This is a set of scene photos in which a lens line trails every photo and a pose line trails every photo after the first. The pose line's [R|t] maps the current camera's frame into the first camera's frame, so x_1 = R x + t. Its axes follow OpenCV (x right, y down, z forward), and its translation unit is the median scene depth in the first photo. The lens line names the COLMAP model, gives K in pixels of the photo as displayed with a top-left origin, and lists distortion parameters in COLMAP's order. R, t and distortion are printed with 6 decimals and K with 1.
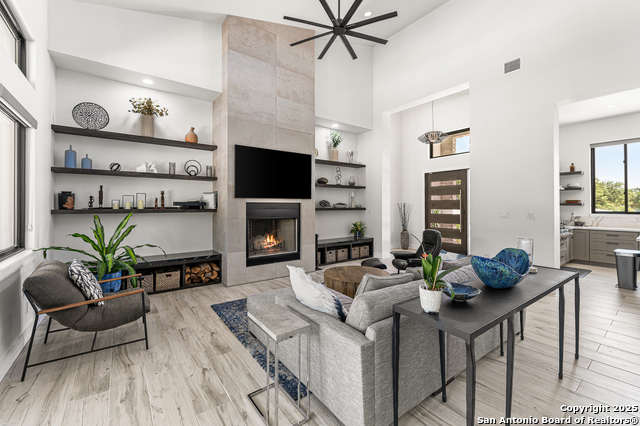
lens RADIAL K [[268.2, 0, 315.8], [0, 268.2, 204.4], [0, 0, 1]] dist [0.002011, -0.001415]
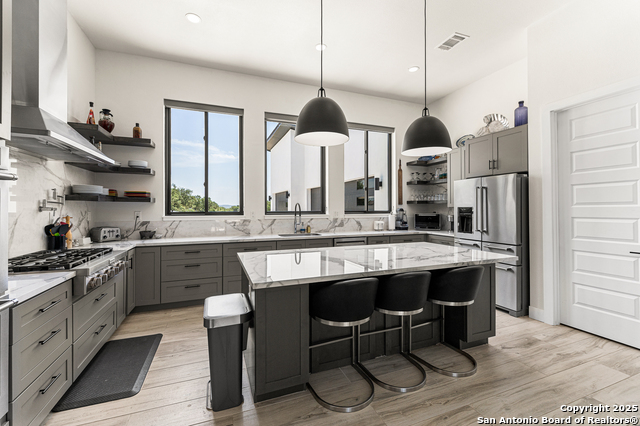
lens RADIAL K [[268.2, 0, 314.3], [0, 268.2, 206.3], [0, 0, 1]] dist [0.002011, -0.001415]
pose [[0.277337, 0.006483, 0.960751, 0.721606], [-0.004634, 0.999975, -0.005410, 0.019293], [-0.960762, -0.002952, 0.277360, 0.682559]]
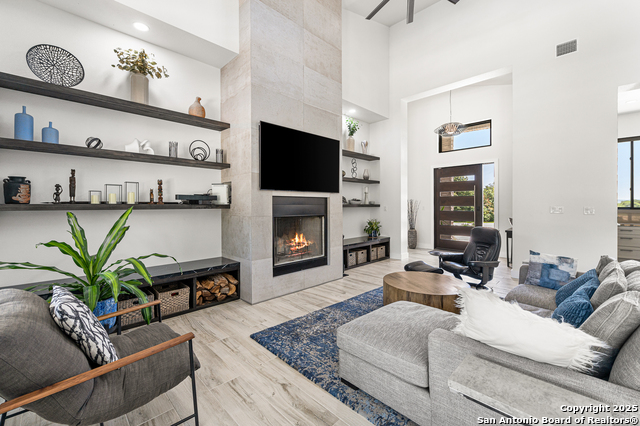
lens RADIAL K [[268.2, 0, 317.0], [0, 268.2, 206.6], [0, 0, 1]] dist [0.002011, -0.001415]
pose [[0.990269, -0.002761, 0.139137, -0.223506], [0.001356, 0.999947, 0.010192, 0.015248], [-0.139158, -0.009904, 0.990221, 0.187261]]
